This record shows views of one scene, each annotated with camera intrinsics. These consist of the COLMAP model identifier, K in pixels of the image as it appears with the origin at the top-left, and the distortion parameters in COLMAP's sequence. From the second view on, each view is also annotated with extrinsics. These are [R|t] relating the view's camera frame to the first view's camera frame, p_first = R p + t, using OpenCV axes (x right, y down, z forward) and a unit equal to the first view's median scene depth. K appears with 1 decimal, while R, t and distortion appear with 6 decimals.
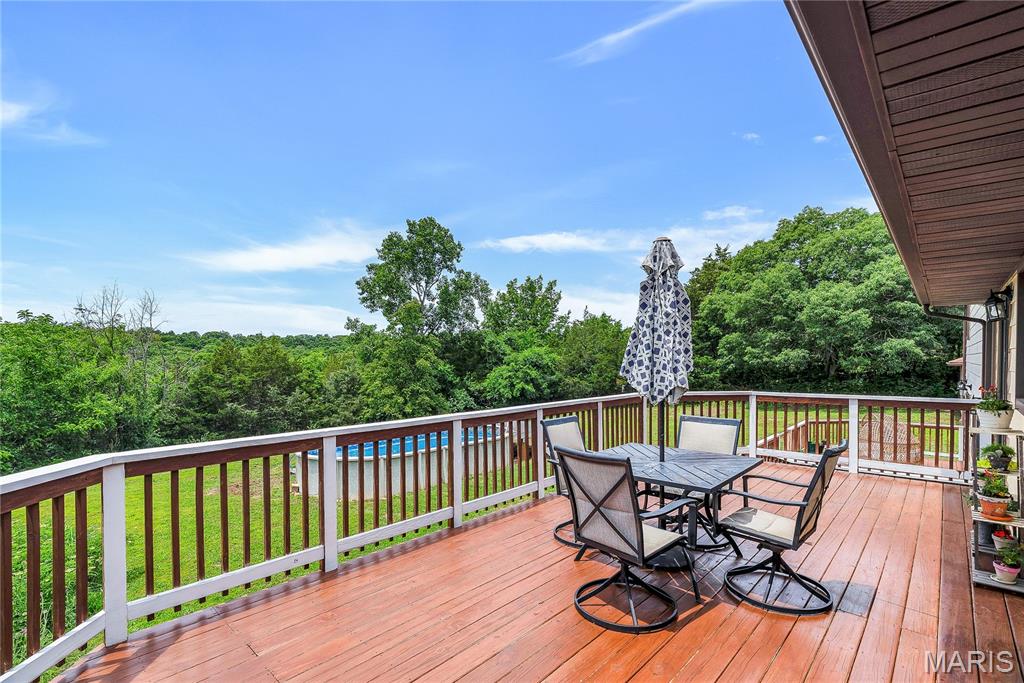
lens RADIAL K [[482.9, 0, 520.6], [0, 482.9, 369.3], [0, 0, 1]] dist [0.001260, 0.000057]
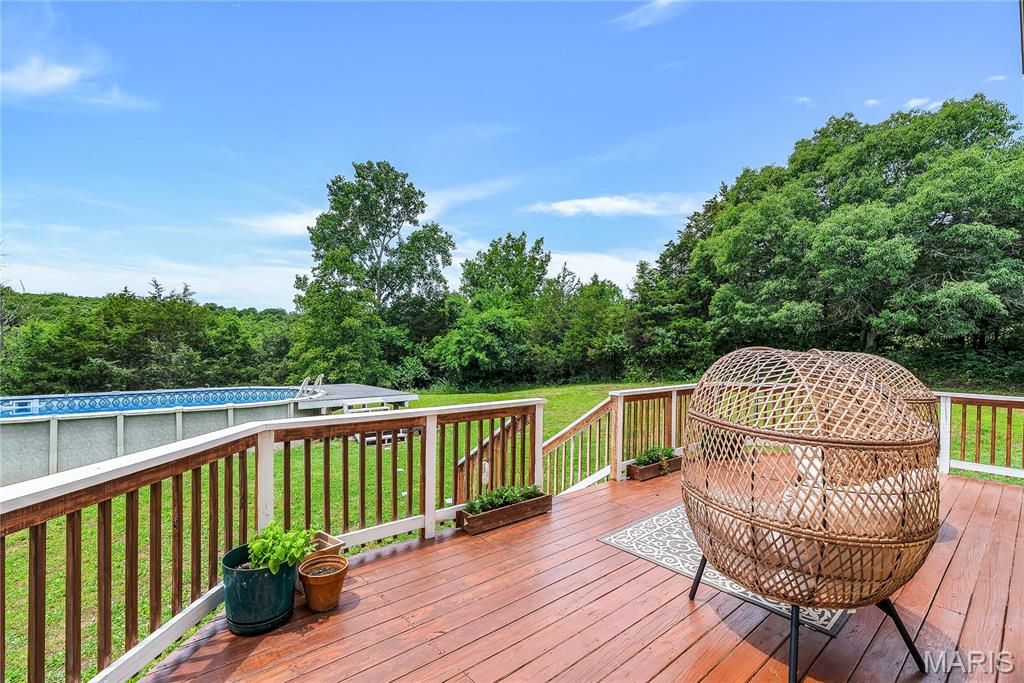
lens RADIAL K [[476.5, 0, 512.0], [0, 476.5, 341.5], [0, 0, 1]] dist [-0.001844, 0.000122]
pose [[0.991689, 0.022513, -0.126673, 0.172926], [-0.025307, 0.999470, -0.020489, 0.029174], [0.126145, 0.023525, 0.991733, 0.190506]]
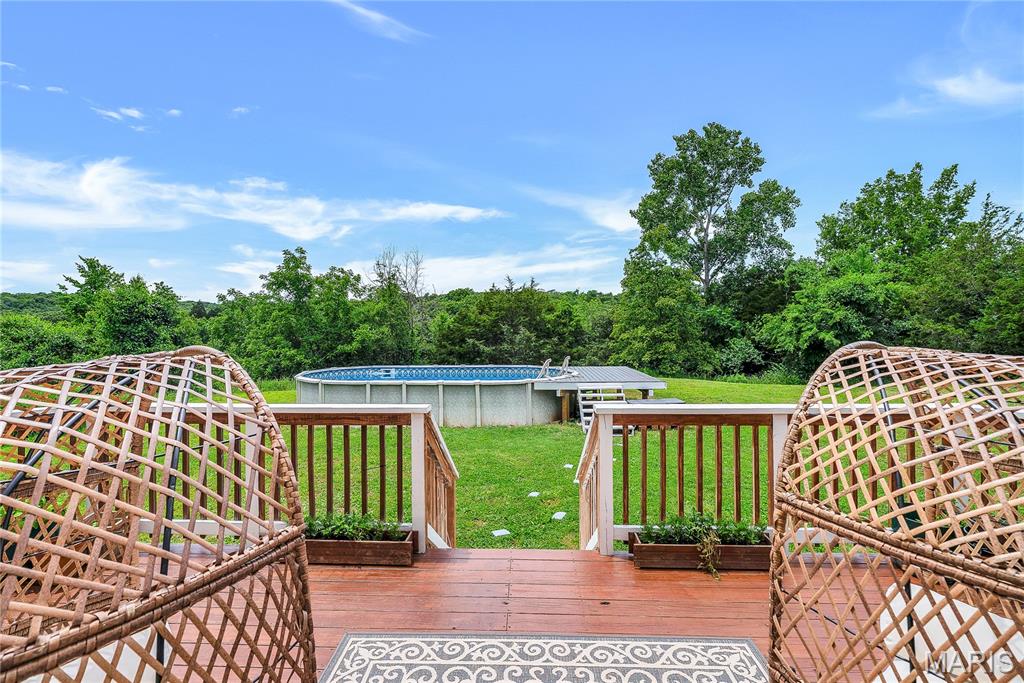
lens RADIAL K [[477.2, 0, 507.0], [0, 477.2, 317.5], [0, 0, 1]] dist [-0.002112, -0.000207]
pose [[0.632505, -0.004707, -0.774542, 0.238132], [-0.010551, 0.999836, -0.014692, 0.026606], [0.774485, 0.017465, 0.632352, 0.264748]]
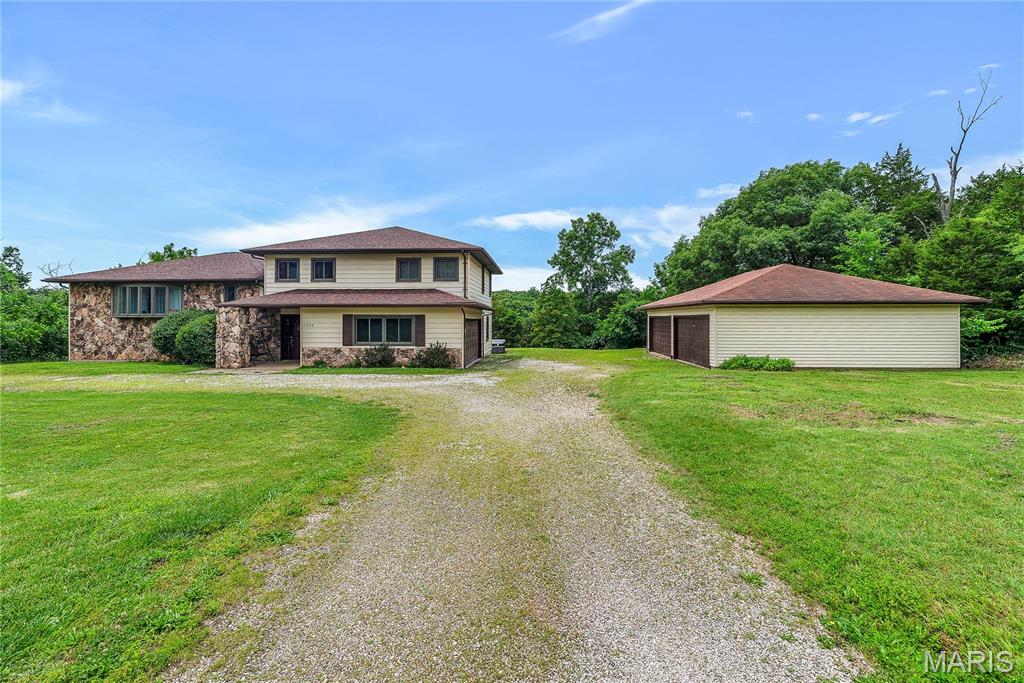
lens RADIAL K [[477.2, 0, 507.0], [0, 477.2, 317.5], [0, 0, 1]] dist [-0.002112, -0.000207]
pose [[0.620118, 0.003854, -0.784499, 0.904180], [-0.019168, 0.999764, -0.010240, 0.022648], [0.784274, 0.021387, 0.620046, -0.116480]]
